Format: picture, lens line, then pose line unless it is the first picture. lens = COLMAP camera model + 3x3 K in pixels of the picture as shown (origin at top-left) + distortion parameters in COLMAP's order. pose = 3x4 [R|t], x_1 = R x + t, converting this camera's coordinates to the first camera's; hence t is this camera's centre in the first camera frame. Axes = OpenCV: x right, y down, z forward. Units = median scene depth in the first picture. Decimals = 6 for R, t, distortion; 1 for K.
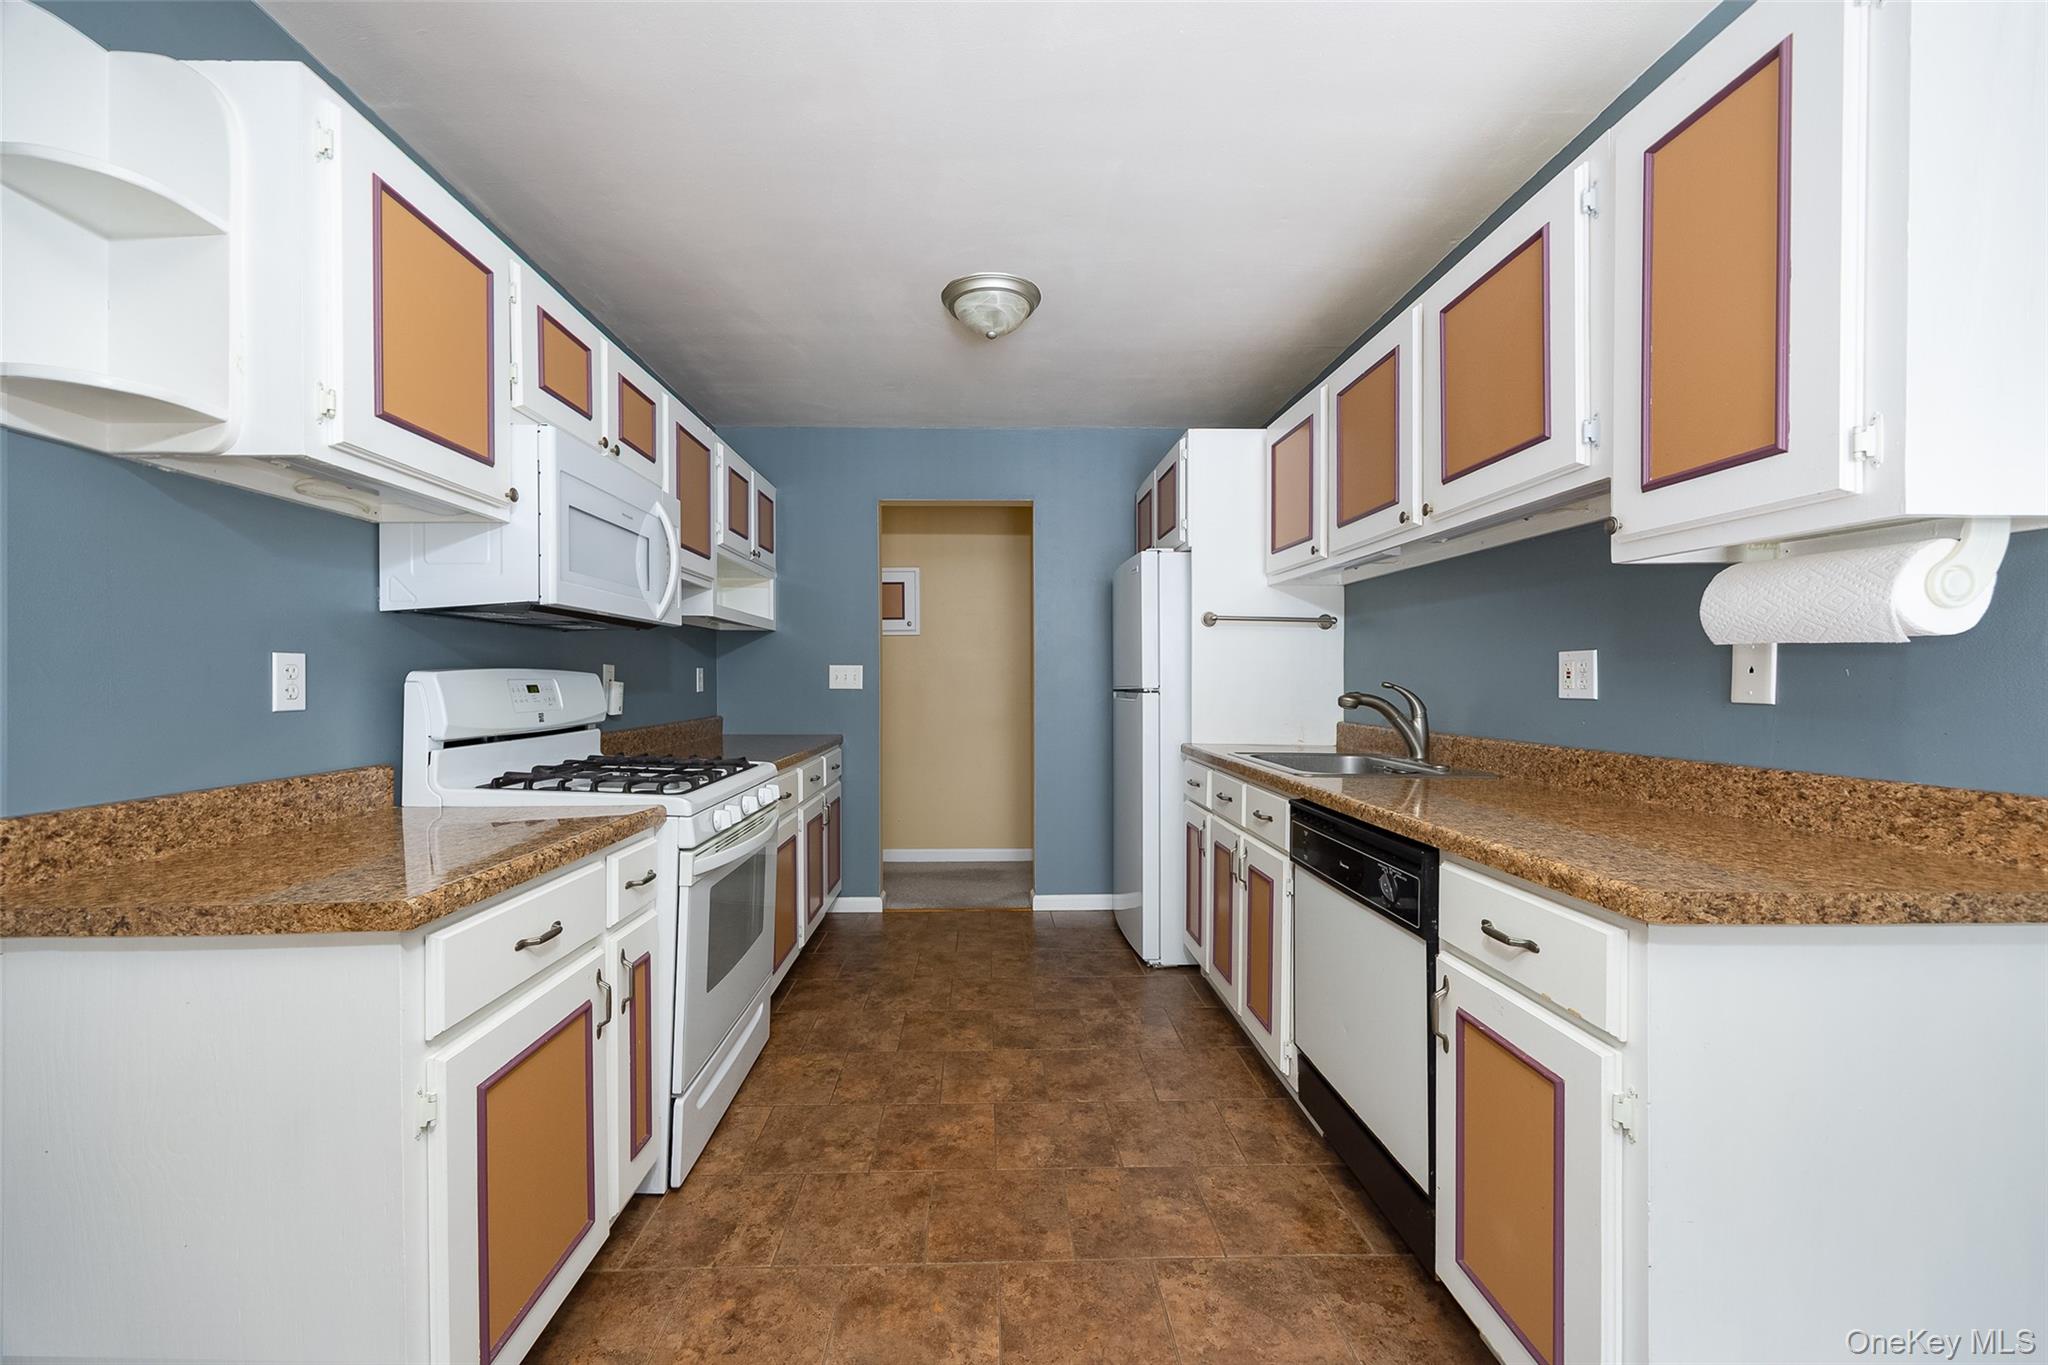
lens RADIAL K [[832.4, 0, 1011.5], [0, 832.4, 684.2], [0, 0, 1]] dist [0.002110, -0.001103]
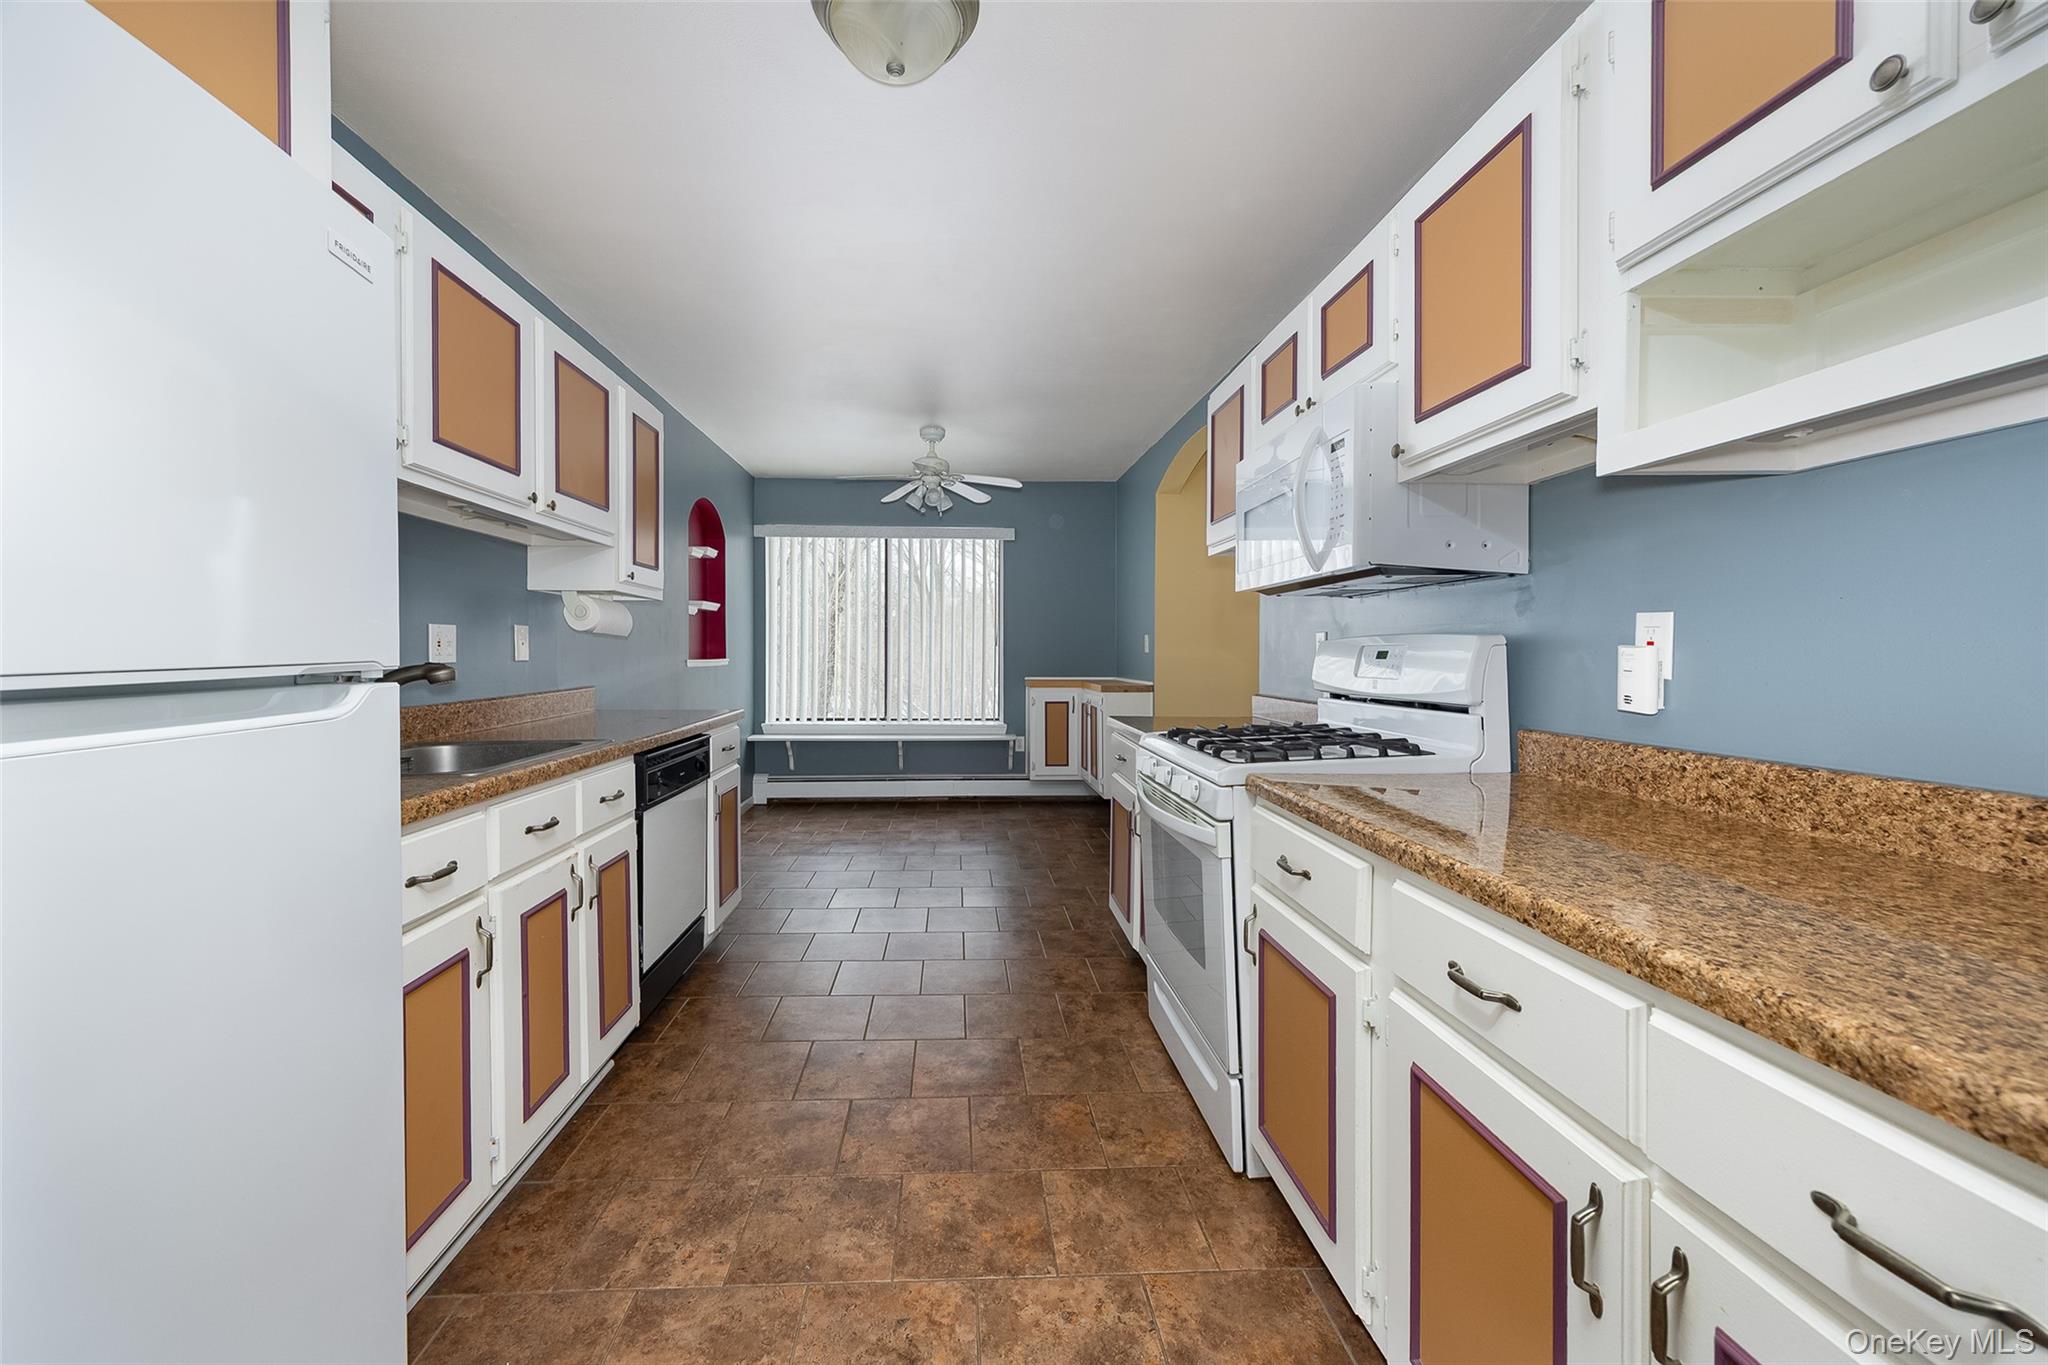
lens RADIAL K [[832.4, 0, 990.8], [0, 832.4, 653.5], [0, 0, 1]] dist [0.002110, -0.001103]
pose [[-0.999924, 0.003101, -0.011933, -0.101008], [0.003016, 0.999970, 0.007142, -0.002833], [0.011955, 0.007106, -0.999903, 1.934310]]
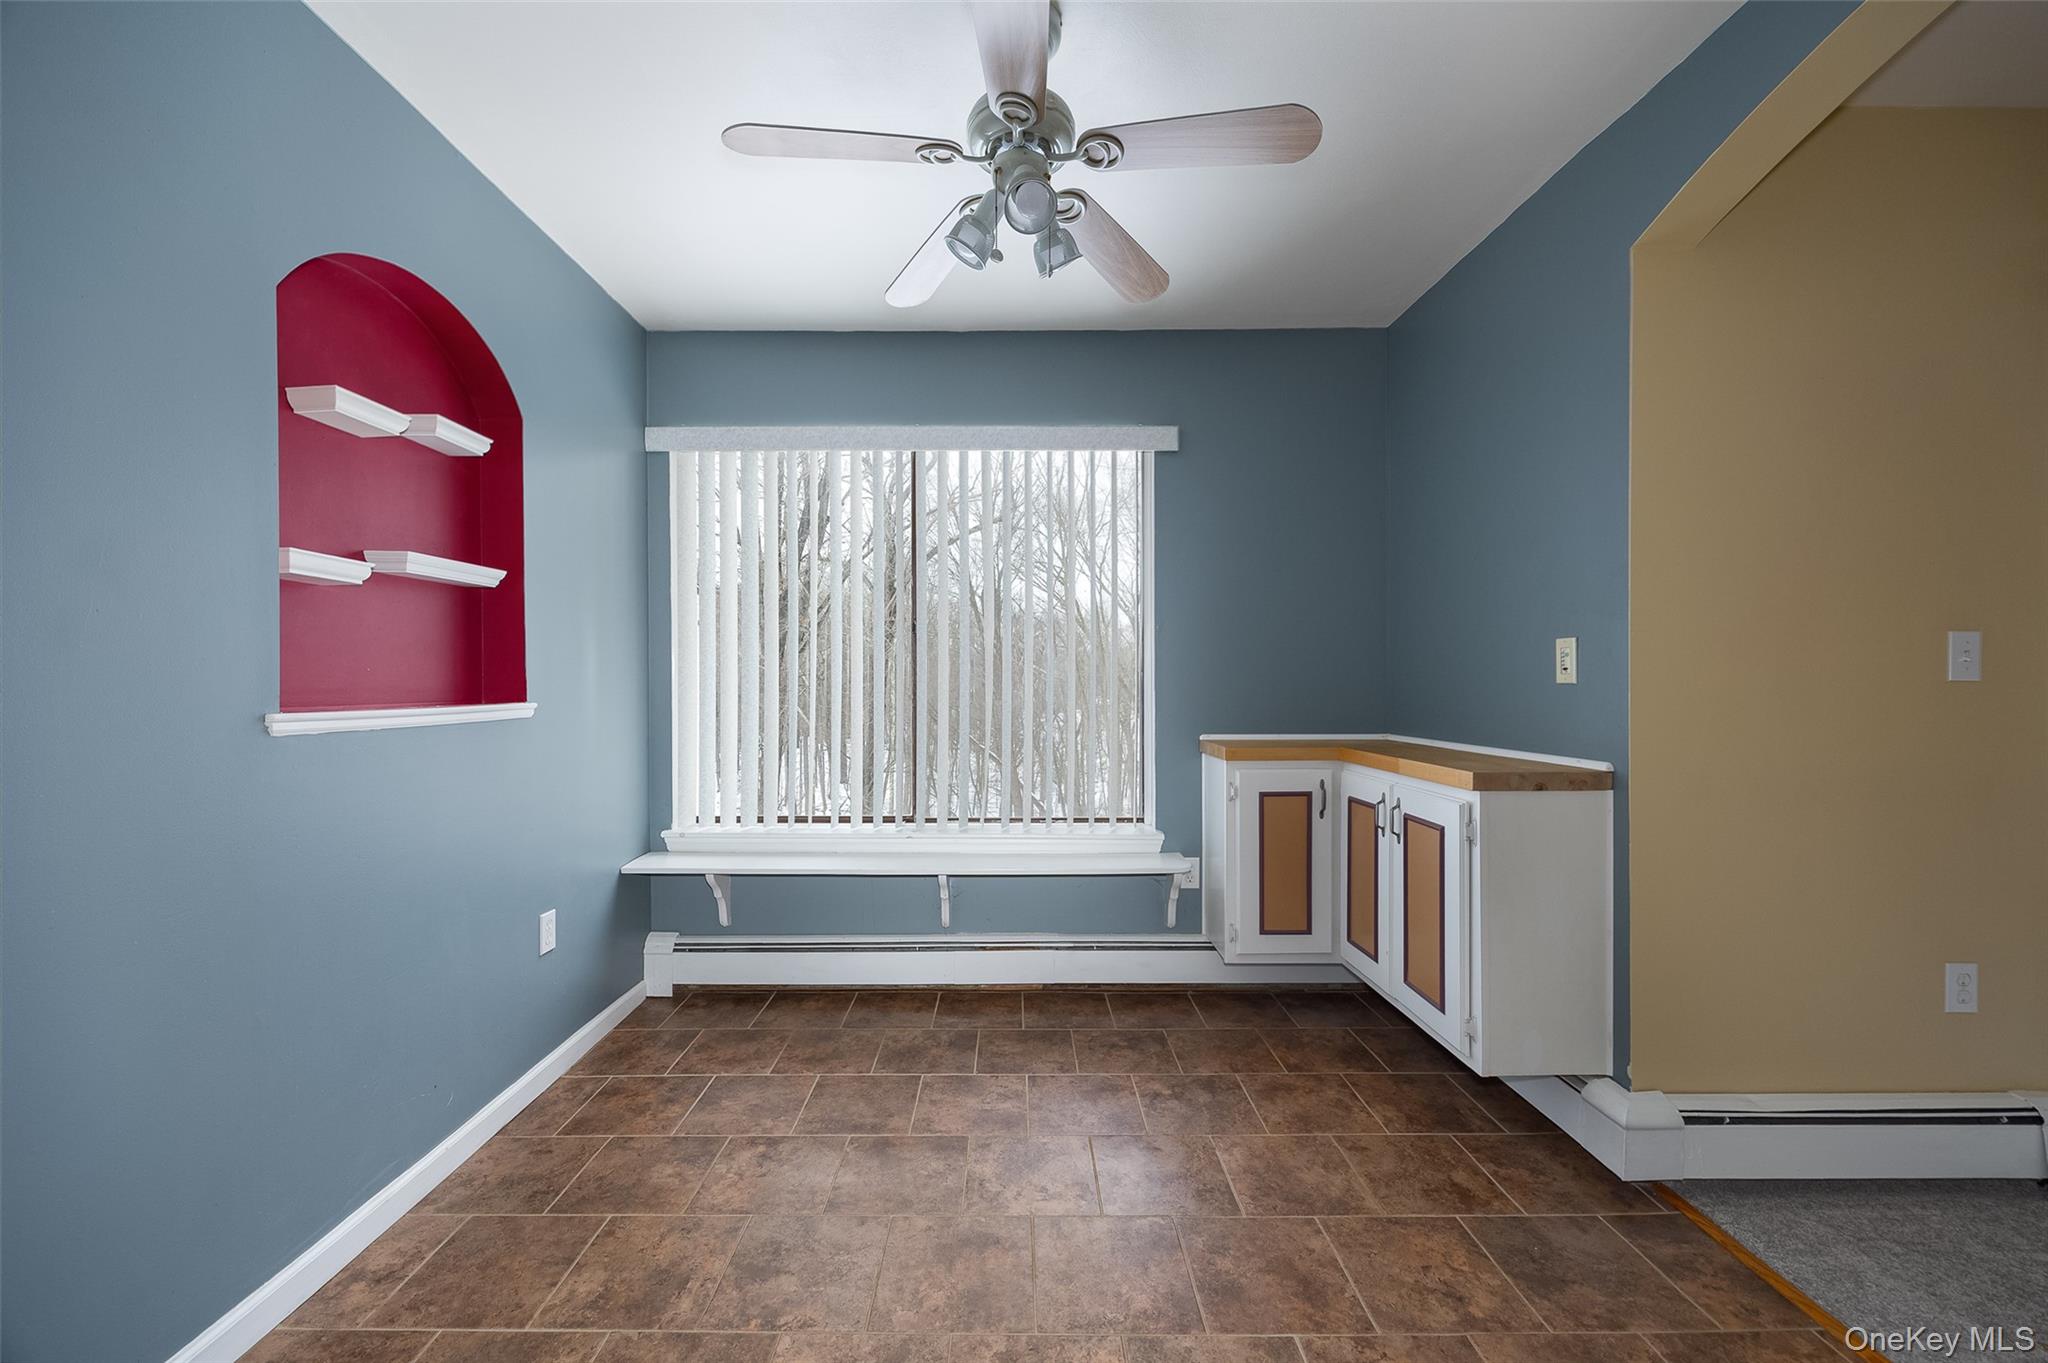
lens RADIAL K [[832.4, 0, 1006.2], [0, 832.4, 671.6], [0, 0, 1]] dist [0.002110, -0.001103]
pose [[-0.999410, 0.007489, 0.033513, 0.016258], [0.007256, 0.999949, -0.007076, 0.000794], [-0.033564, -0.006828, -0.999413, 0.547377]]
